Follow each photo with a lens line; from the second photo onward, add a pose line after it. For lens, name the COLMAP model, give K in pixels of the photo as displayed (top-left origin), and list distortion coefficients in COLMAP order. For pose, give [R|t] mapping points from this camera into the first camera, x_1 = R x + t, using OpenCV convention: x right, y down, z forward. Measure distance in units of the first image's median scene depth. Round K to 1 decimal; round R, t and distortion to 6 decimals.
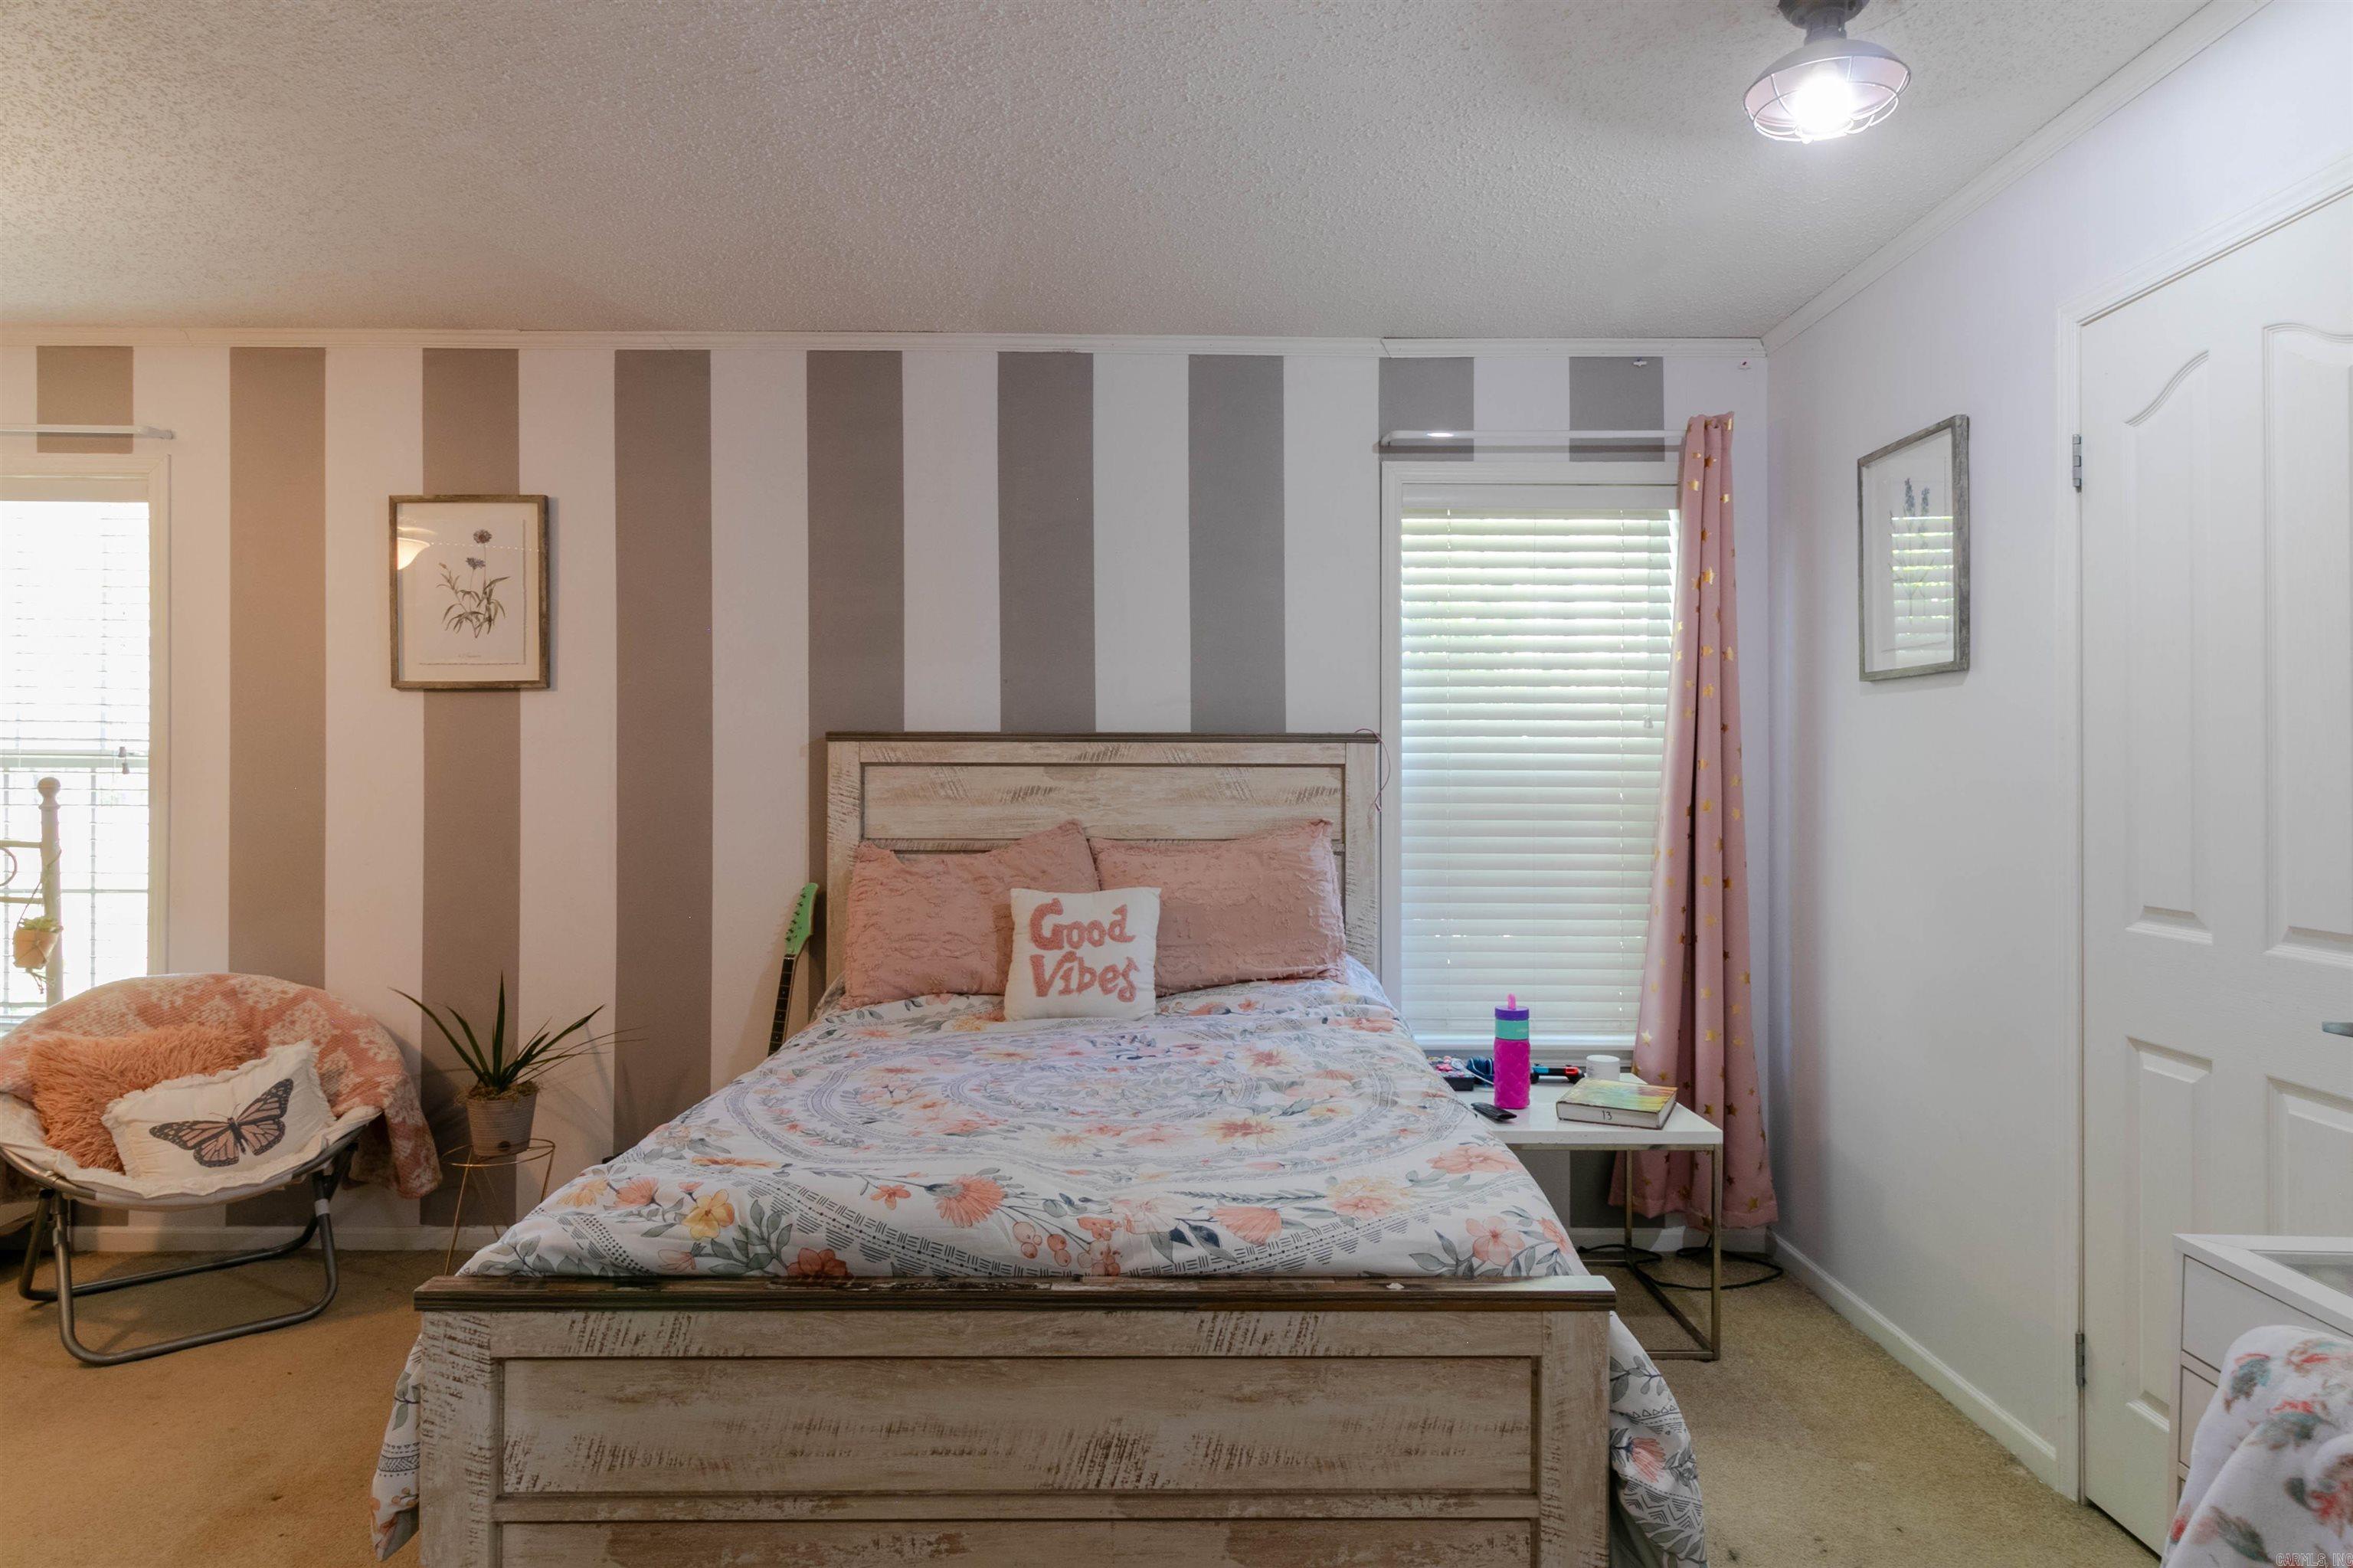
lens RADIAL K [[1387.7, 0, 1182.3], [0, 1387.7, 750.4], [0, 0, 1]] dist [-0.002127, -0.000108]
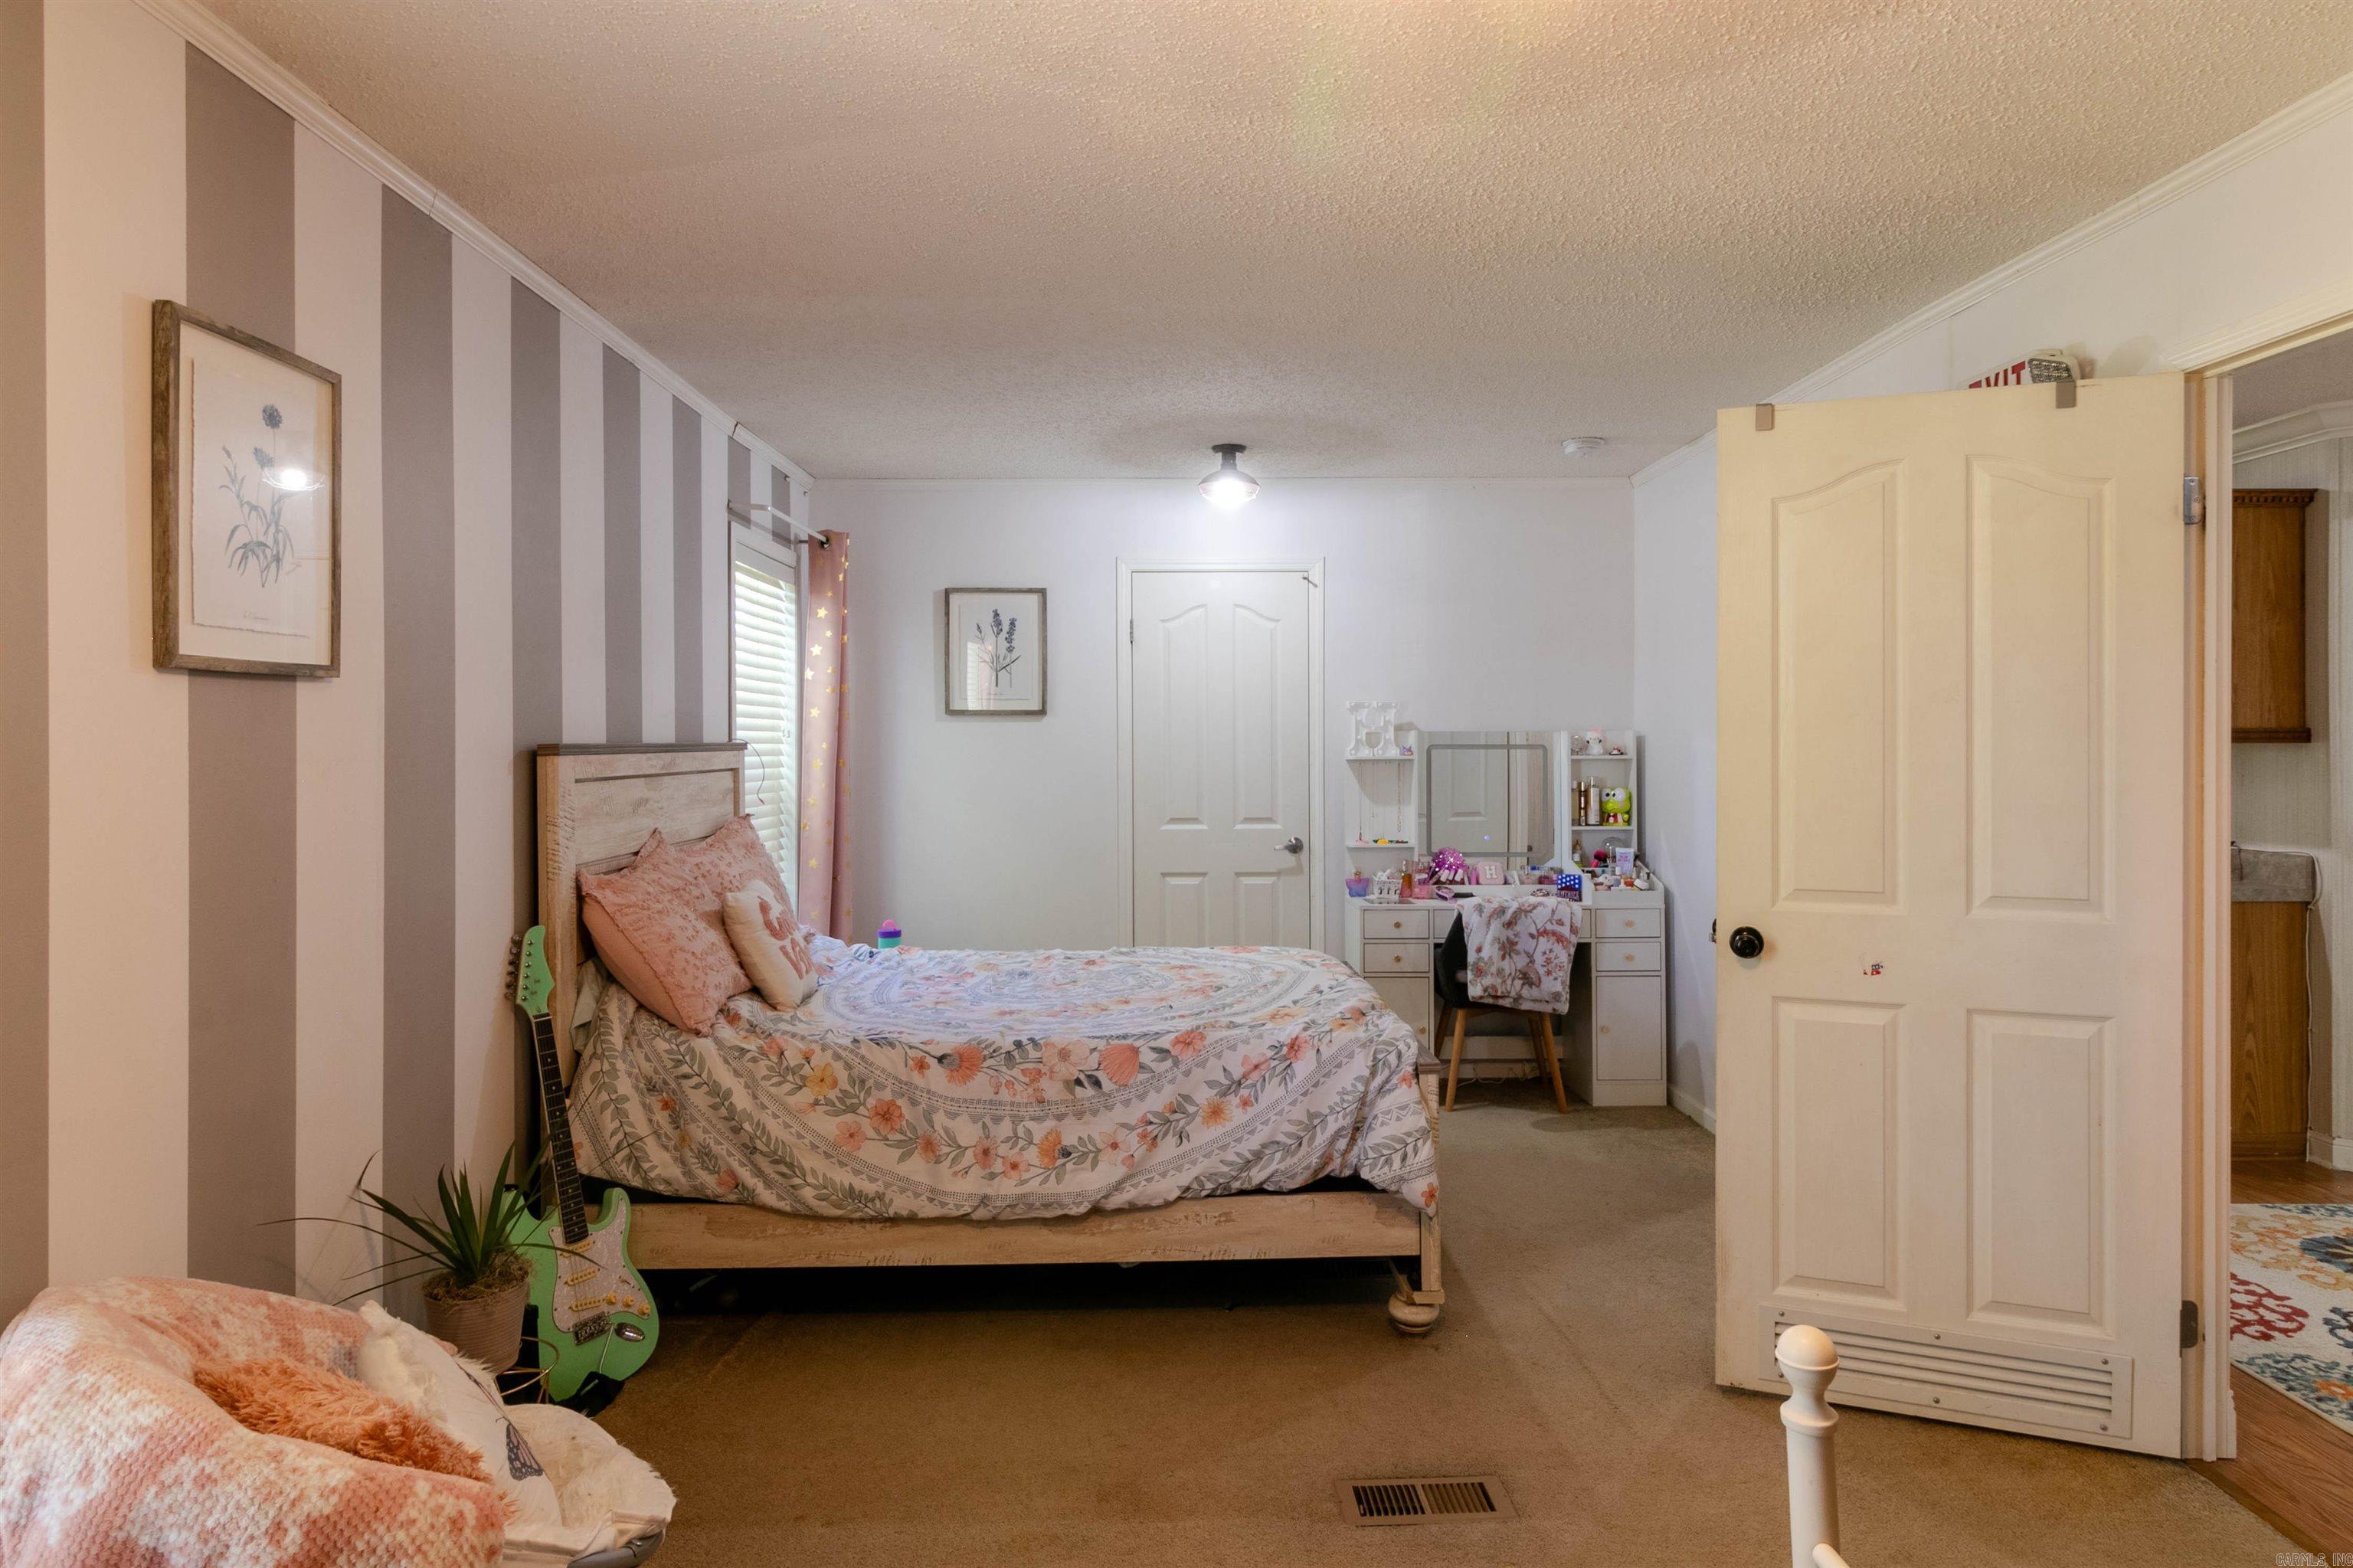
lens RADIAL K [[1387.7, 0, 1182.3], [0, 1387.7, 750.4], [0, 0, 1]] dist [-0.002127, -0.000108]
pose [[-0.003816, -0.009642, 0.999946, -1.102769], [-0.004764, 0.999942, 0.009623, -0.019778], [-0.999981, -0.004727, -0.003861, 0.617410]]
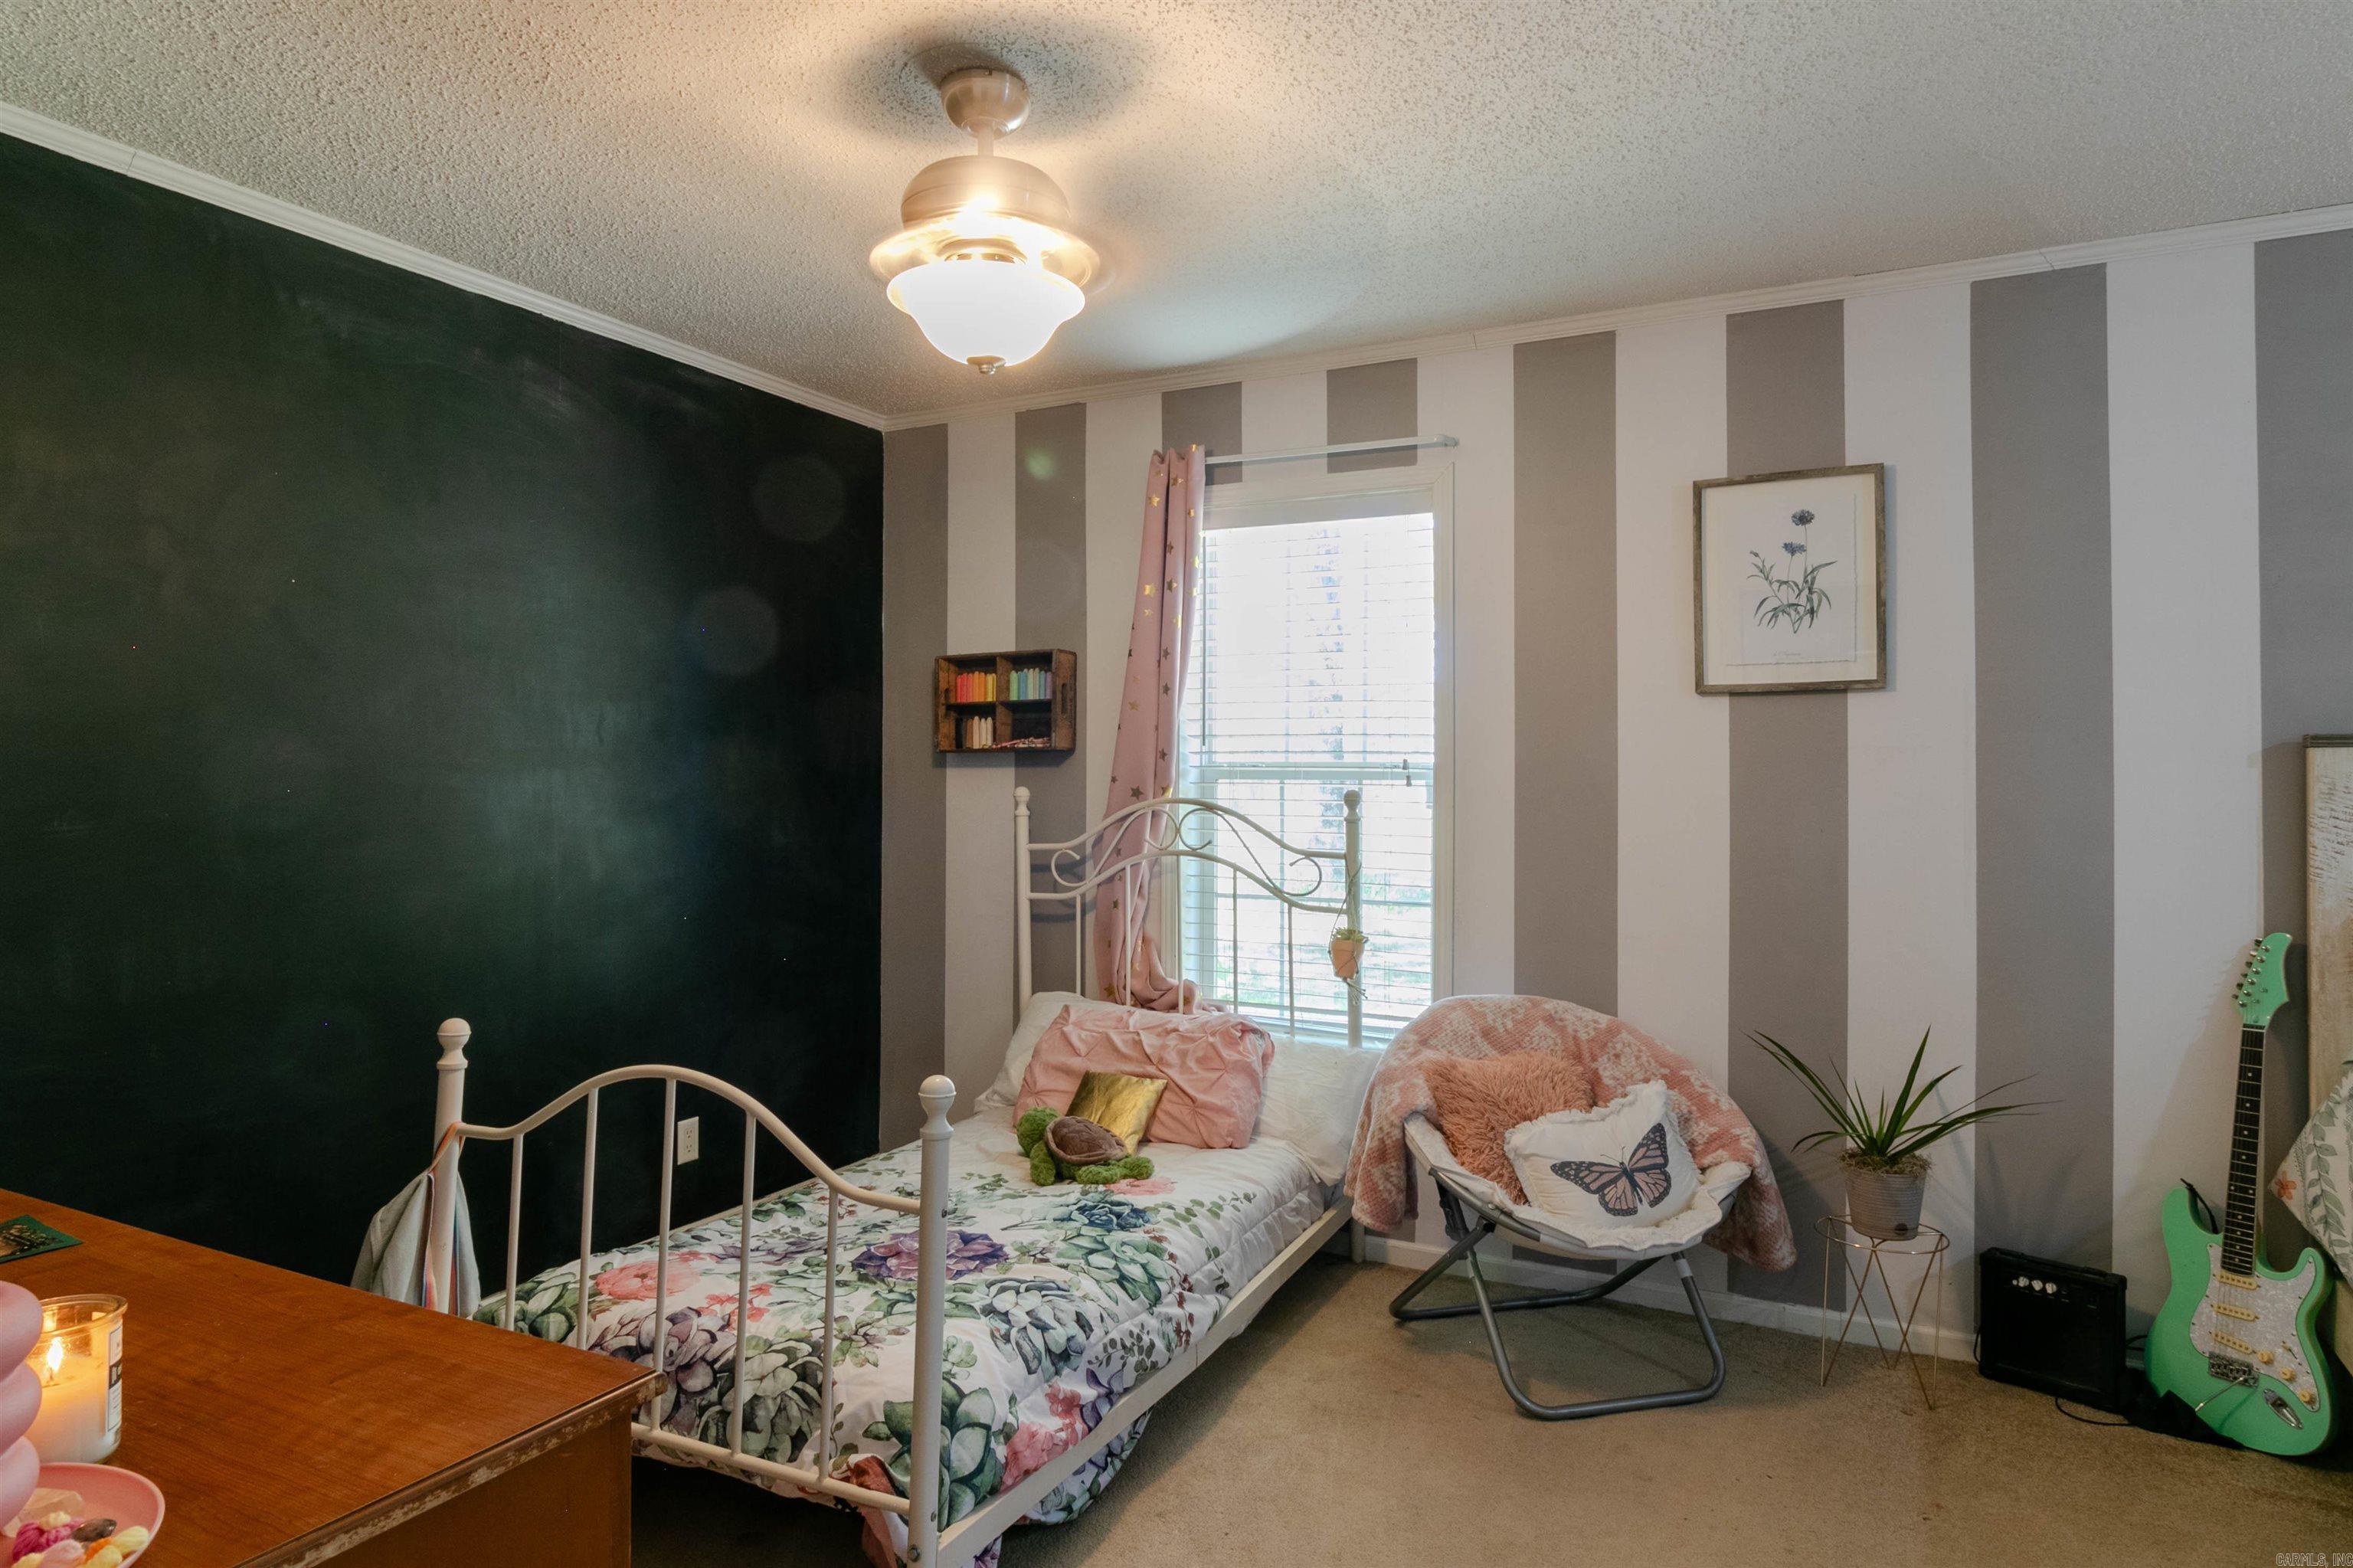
lens RADIAL K [[1414.8, 0, 1142.7], [0, 1414.8, 728.8], [0, 0, 1]] dist [-0.002549, -0.000502]
pose [[0.876097, -0.015415, -0.481889, -0.443195], [0.008550, 0.999828, -0.016440, -0.009443], [0.482060, 0.010283, 0.876078, 0.015827]]
